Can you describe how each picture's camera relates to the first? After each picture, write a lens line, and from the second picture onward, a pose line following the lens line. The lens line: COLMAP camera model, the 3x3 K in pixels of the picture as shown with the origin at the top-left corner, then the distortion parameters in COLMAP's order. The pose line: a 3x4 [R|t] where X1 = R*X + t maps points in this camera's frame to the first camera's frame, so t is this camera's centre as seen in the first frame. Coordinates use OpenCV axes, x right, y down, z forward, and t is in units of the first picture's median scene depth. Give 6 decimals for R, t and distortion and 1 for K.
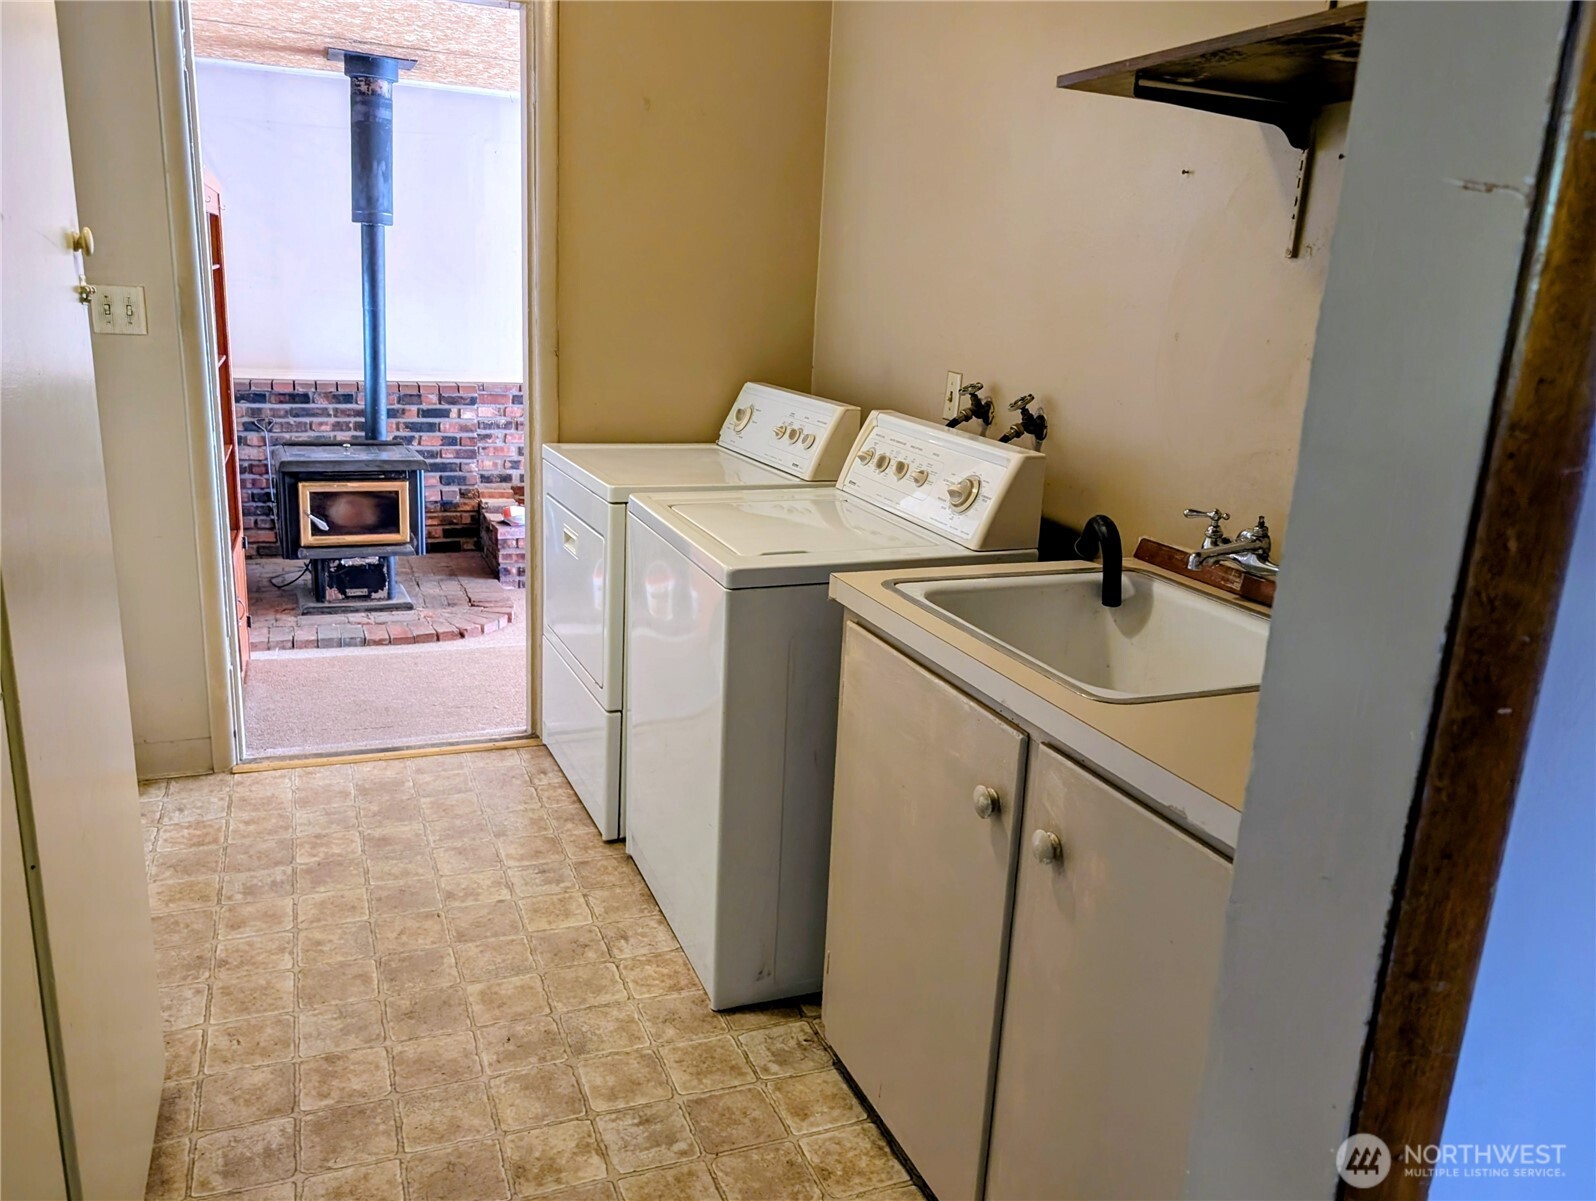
lens RADIAL K [[1174.8, 0, 798.0], [0, 1174.8, 600.5], [0, 0, 1]] dist [0.090917, -0.180266]
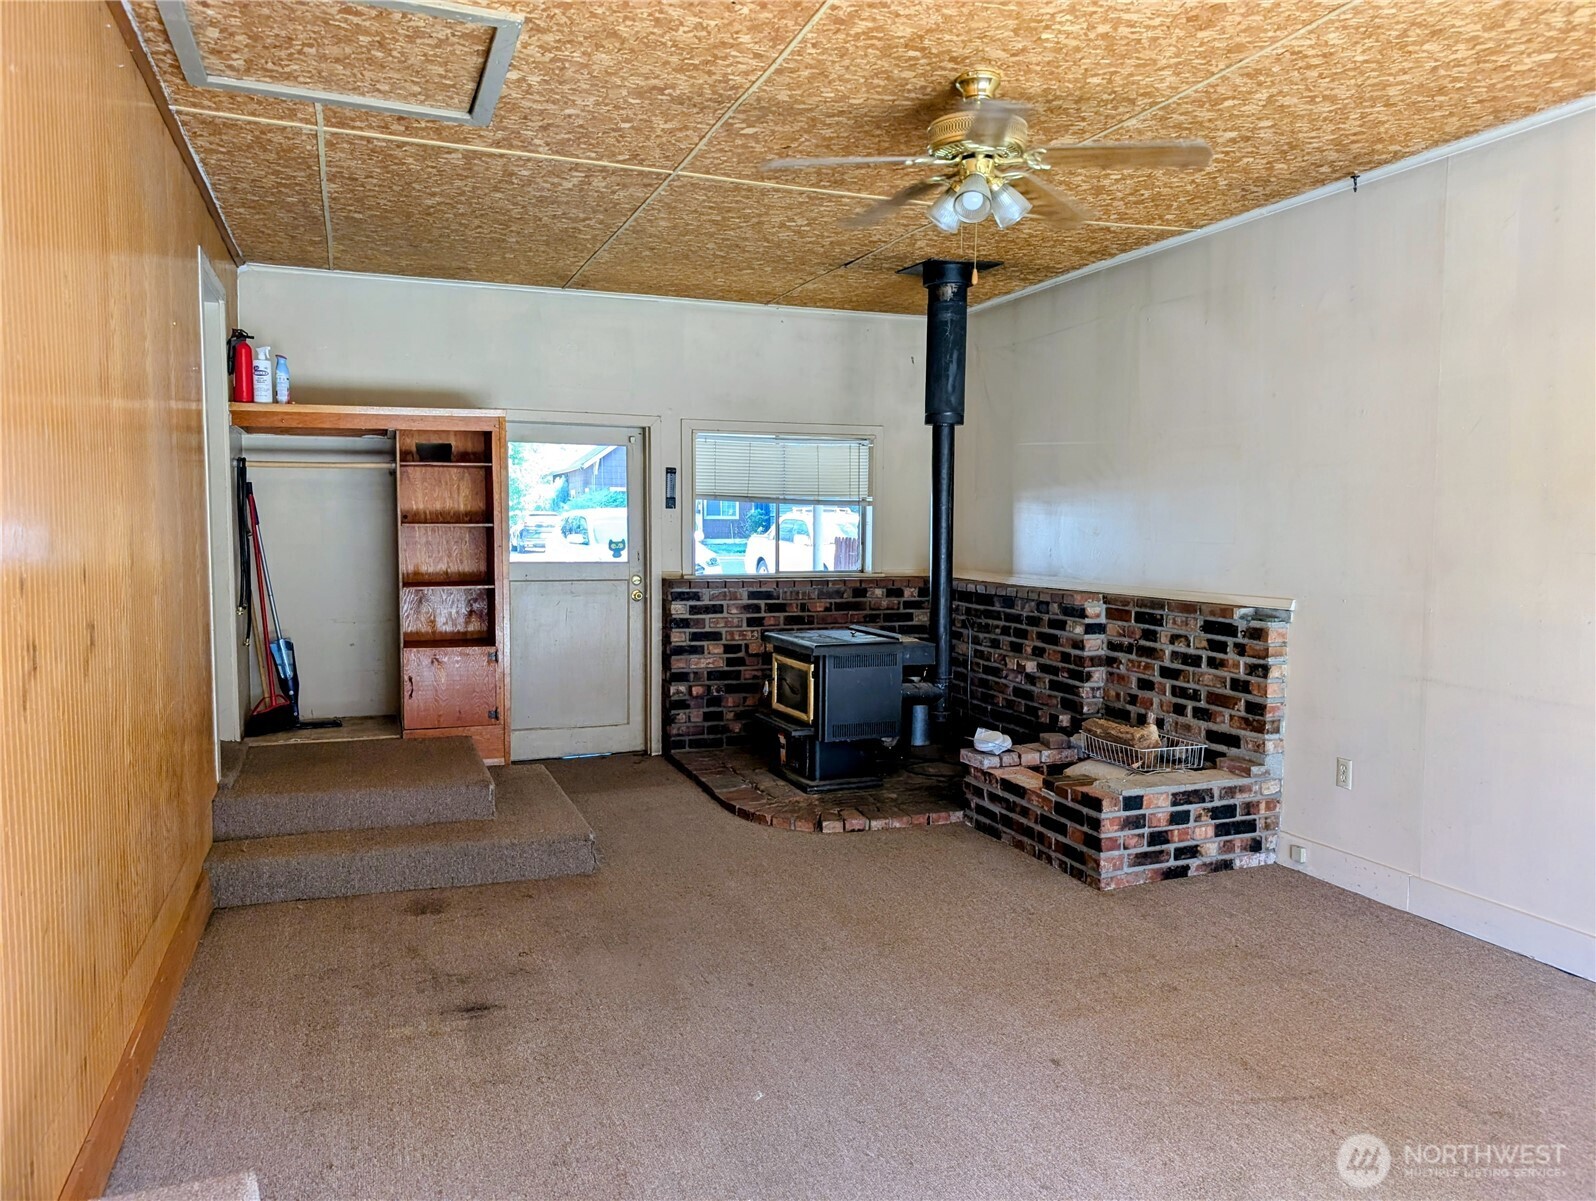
lens RADIAL K [[1174.8, 0, 798.0], [0, 1174.8, 600.5], [0, 0, 1]] dist [0.090917, -0.180266]
pose [[0.021988, 0.024735, -0.999452, 0.574177], [-0.265350, 0.963984, 0.018019, -0.143092], [0.963901, 0.264808, 0.027760, 0.803531]]
